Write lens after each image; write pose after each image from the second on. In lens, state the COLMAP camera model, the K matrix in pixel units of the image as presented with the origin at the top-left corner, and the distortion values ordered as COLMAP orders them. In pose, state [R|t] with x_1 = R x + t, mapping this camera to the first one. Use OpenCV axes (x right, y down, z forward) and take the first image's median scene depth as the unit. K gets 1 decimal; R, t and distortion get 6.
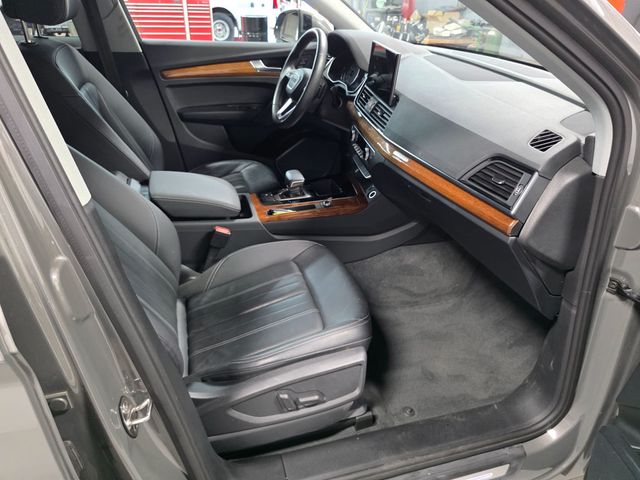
lens RADIAL K [[434.5, 0, 326.4], [0, 434.5, 247.2], [0, 0, 1]] dist [0.062392, -0.067989]
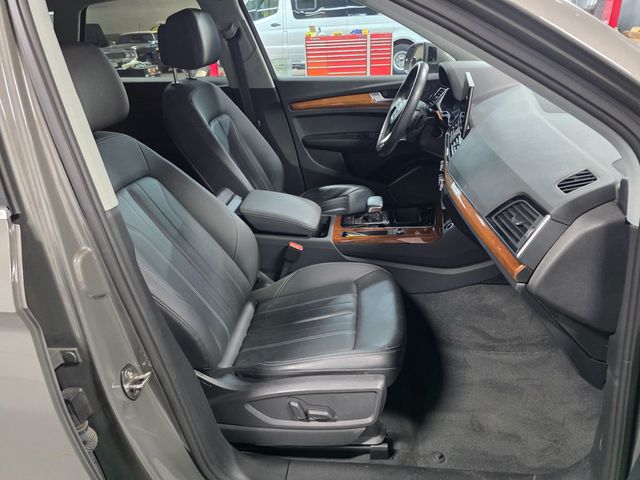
lens RADIAL K [[434.5, 0, 326.4], [0, 434.5, 247.2], [0, 0, 1]] dist [0.062392, -0.067989]
pose [[0.929810, 0.106822, -0.352196, 0.248996], [-0.125870, 0.991544, -0.031564, -0.012404], [0.345847, 0.073680, 0.935394, -0.000715]]
